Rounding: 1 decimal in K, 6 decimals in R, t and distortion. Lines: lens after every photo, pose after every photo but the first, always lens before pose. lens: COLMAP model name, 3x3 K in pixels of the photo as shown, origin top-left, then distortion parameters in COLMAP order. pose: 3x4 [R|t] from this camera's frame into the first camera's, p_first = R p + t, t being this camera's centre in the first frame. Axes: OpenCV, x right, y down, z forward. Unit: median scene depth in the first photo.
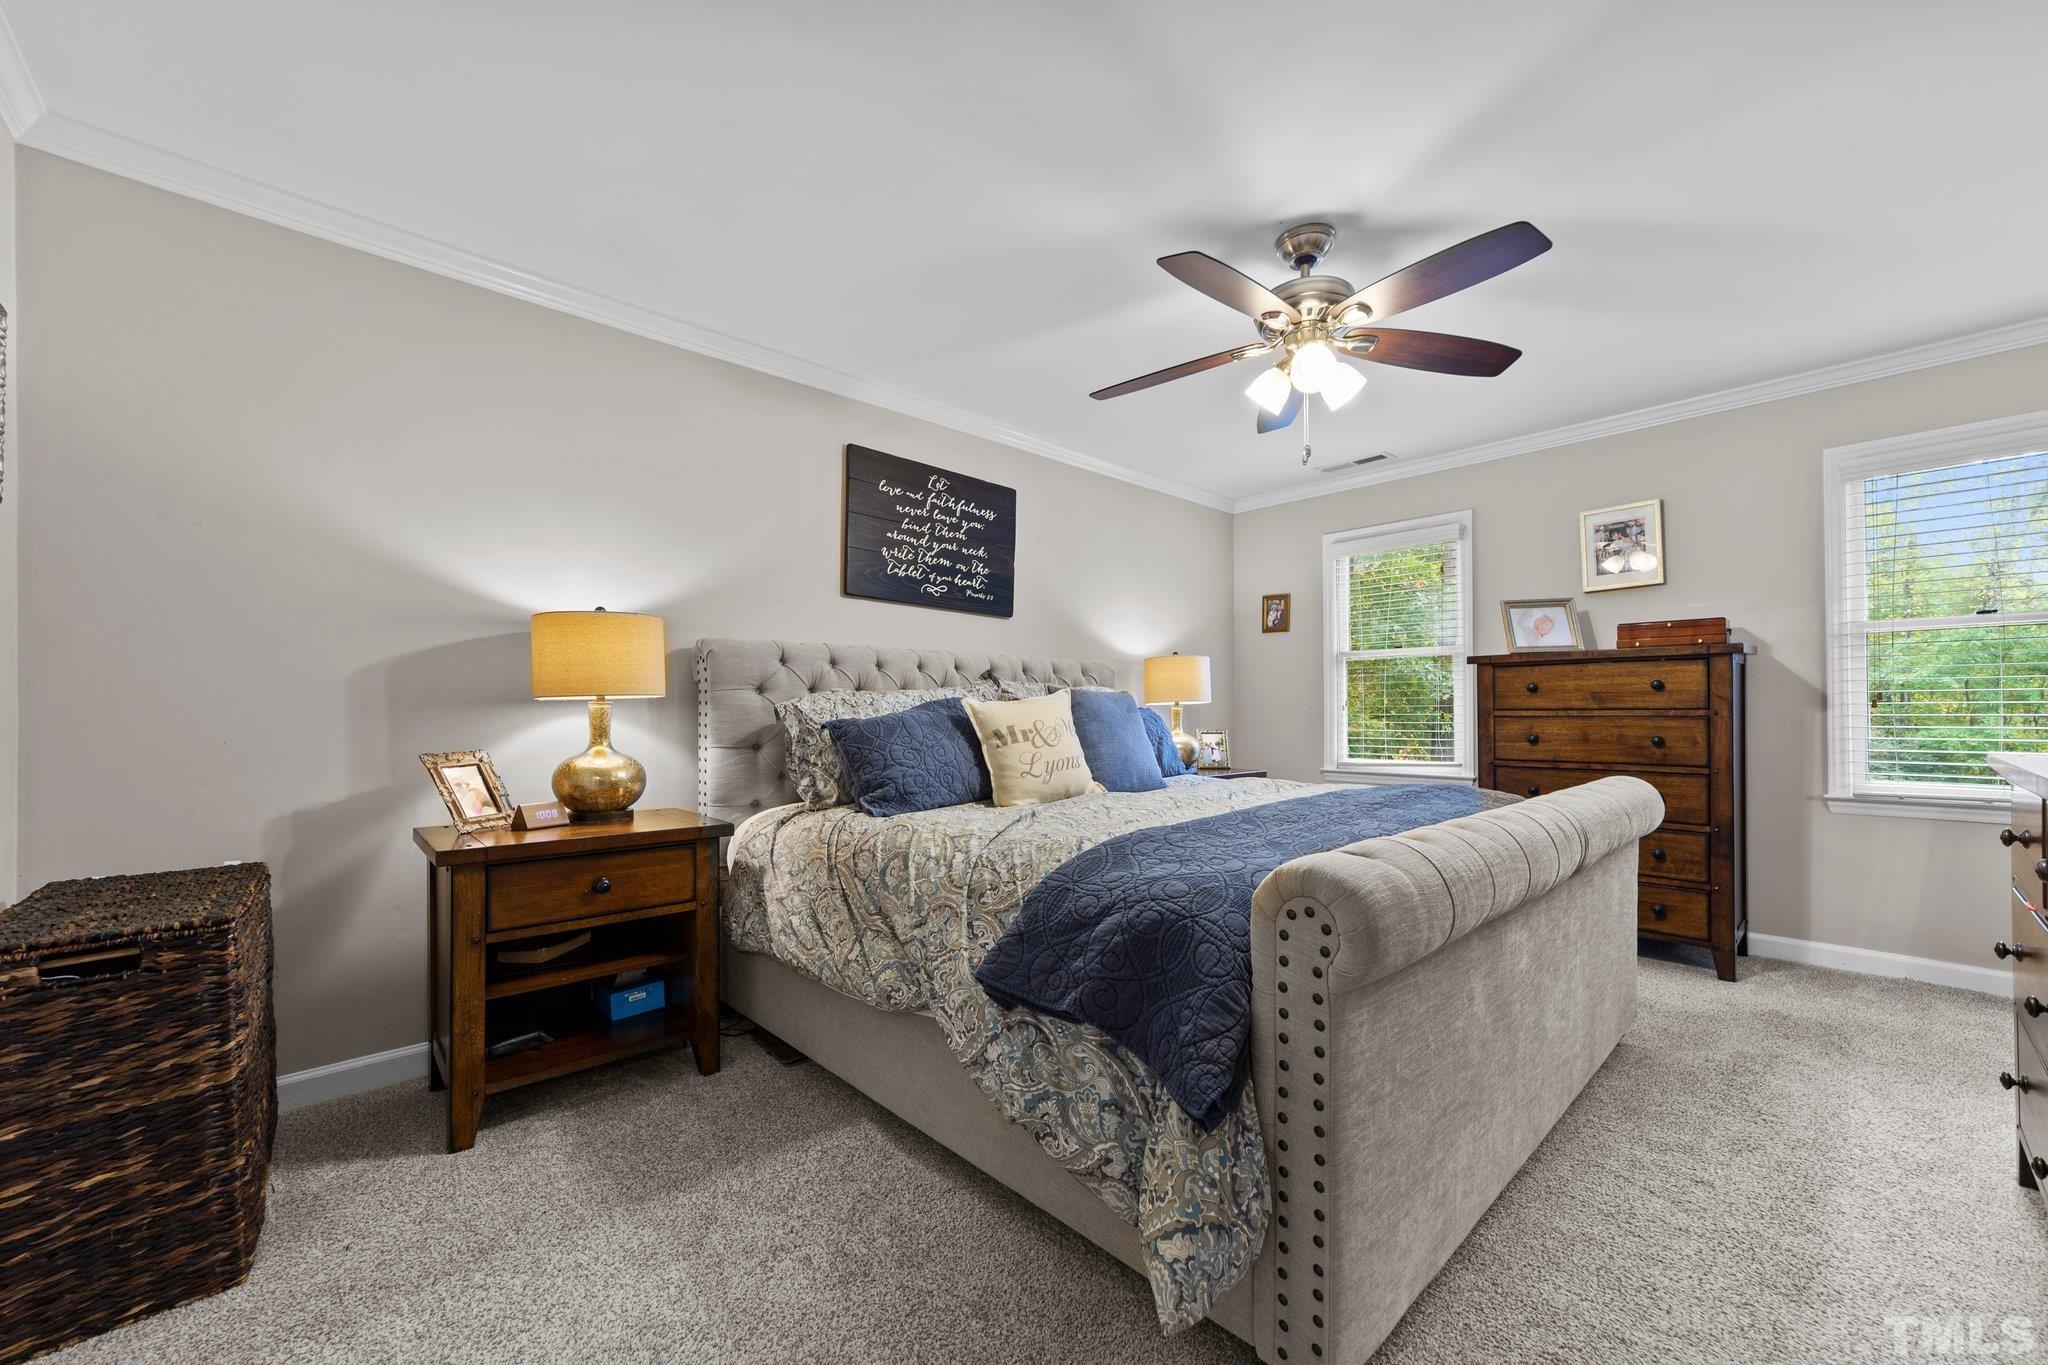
lens RADIAL K [[707.9, 0, 1020.2], [0, 707.9, 702.0], [0, 0, 1]] dist [-0.027833, 0.005678]
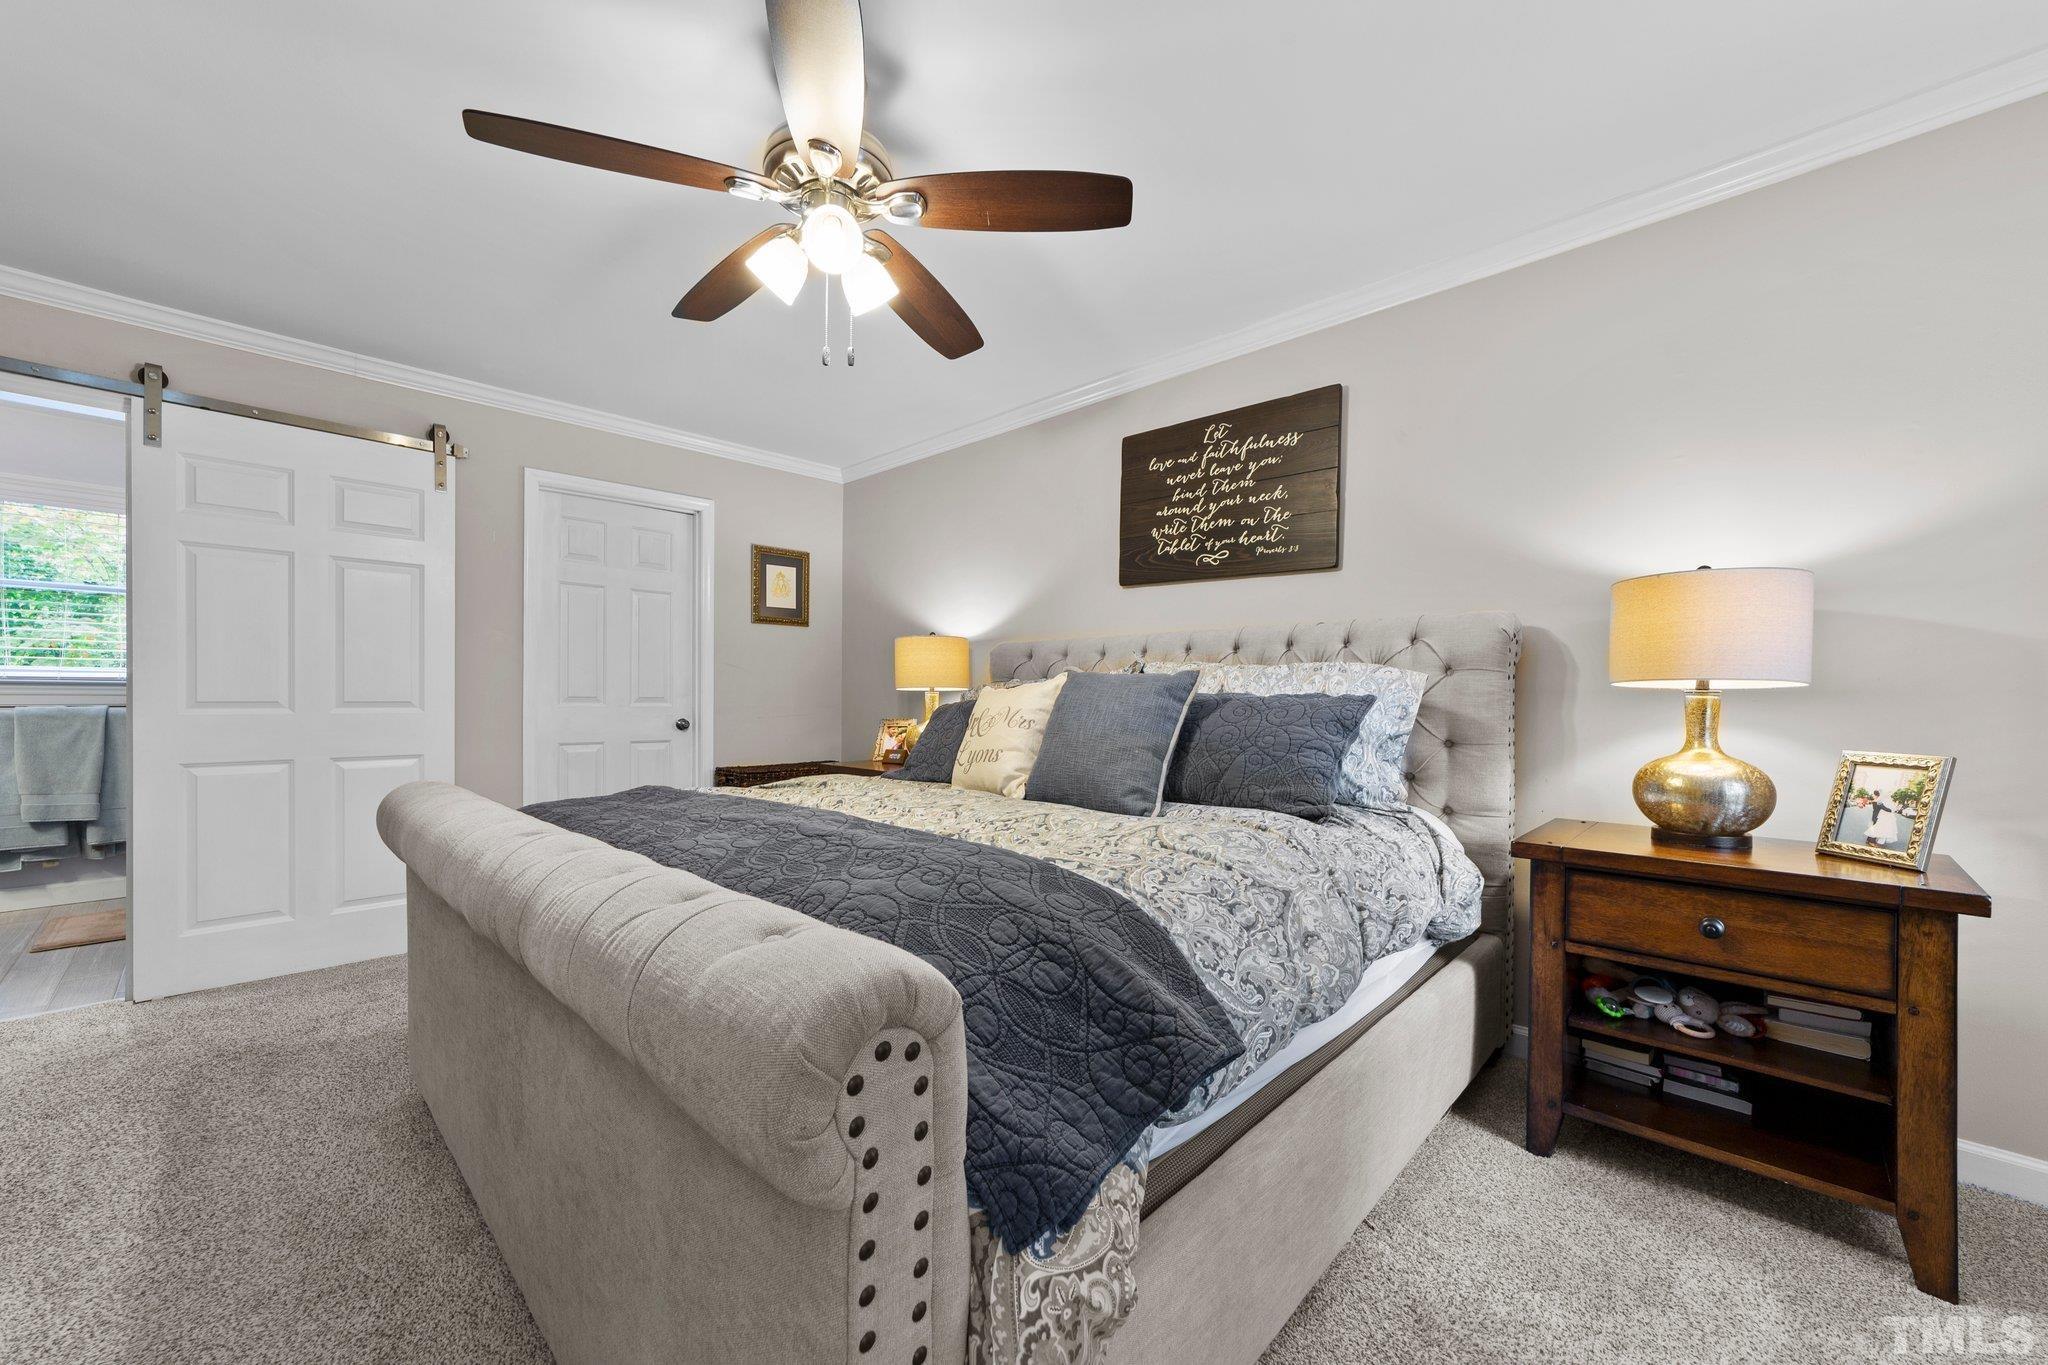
lens RADIAL K [[791.4, 0, 1022.9], [0, 791.4, 692.5], [0, 0, 1]] dist [-0.032168, 0.009265]
pose [[0.110203, -0.005865, -0.993892, 0.790201], [0.005217, 0.999972, -0.005323, 0.007825], [0.993895, -0.004599, 0.110231, 0.653638]]
